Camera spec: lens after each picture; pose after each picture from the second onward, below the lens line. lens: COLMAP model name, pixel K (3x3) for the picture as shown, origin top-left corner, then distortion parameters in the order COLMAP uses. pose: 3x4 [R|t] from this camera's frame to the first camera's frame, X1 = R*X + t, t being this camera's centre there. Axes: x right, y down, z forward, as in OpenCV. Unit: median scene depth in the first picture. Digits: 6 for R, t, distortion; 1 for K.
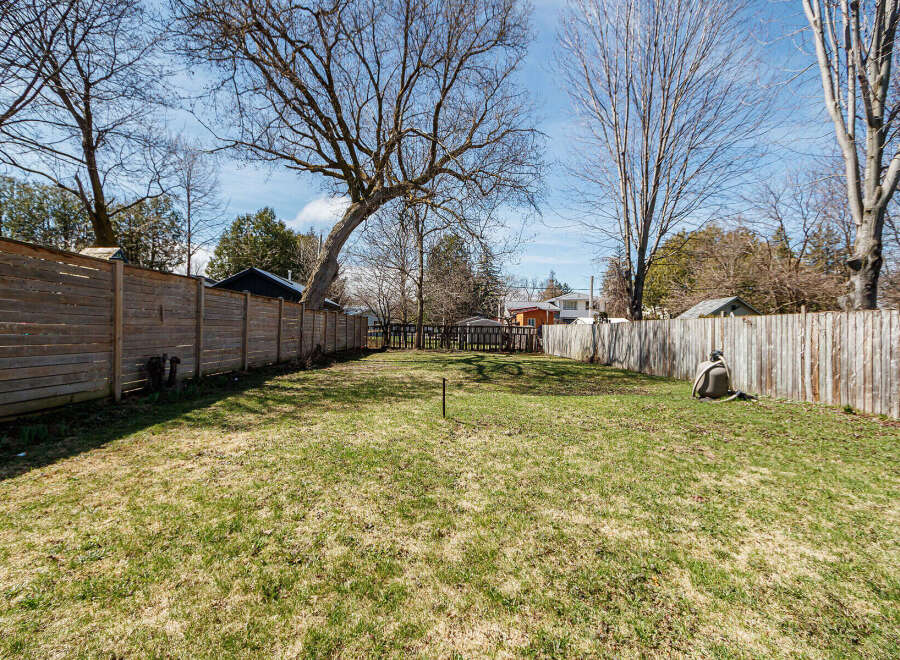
lens RADIAL K [[470.1, 0, 450.0], [0, 470.1, 330.0], [0, 0, 1]] dist [0.004827, 0.001441]
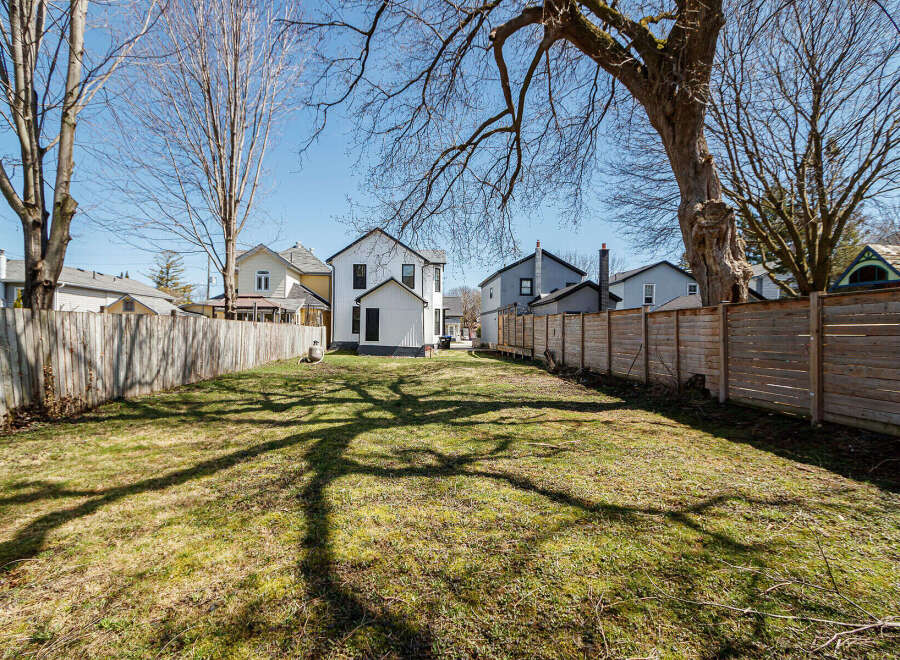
lens RADIAL K [[462.0, 0, 447.6], [0, 462.0, 318.2], [0, 0, 1]] dist [0.000458, -0.000078]
pose [[-0.997531, -0.032714, -0.062136, 0.029670], [-0.030666, 0.998964, -0.033624, -0.005978], [0.063172, -0.031635, -0.997501, 1.738383]]
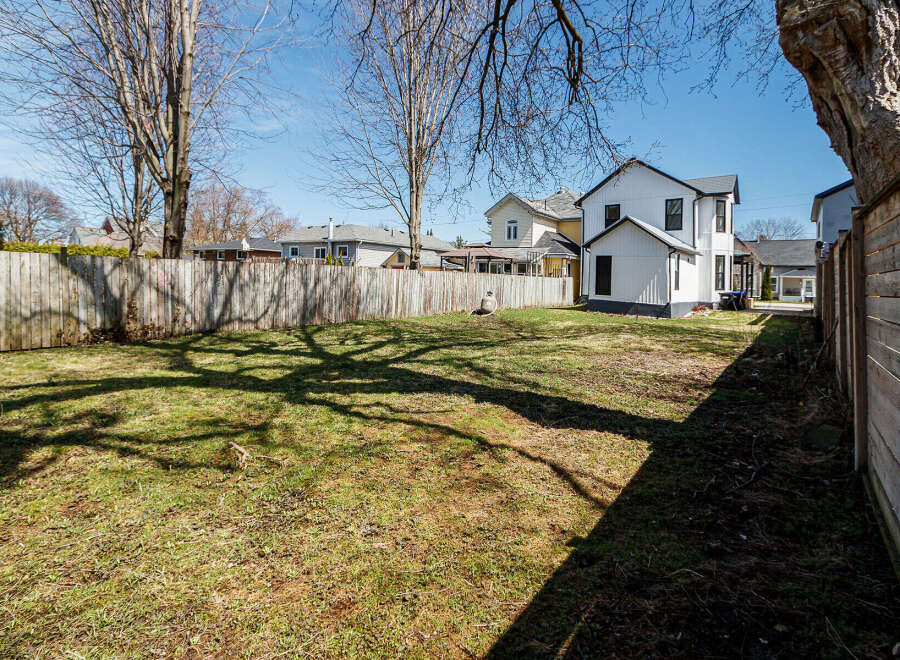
lens RADIAL K [[485.4, 0, 429.7], [0, 485.4, 268.1], [0, 0, 1]] dist [-0.001344, -0.000036]
pose [[-0.790369, -0.027324, 0.612022, -0.295441], [-0.043256, 0.999001, -0.011260, -0.013122], [-0.611103, -0.035373, -0.790761, 1.520584]]
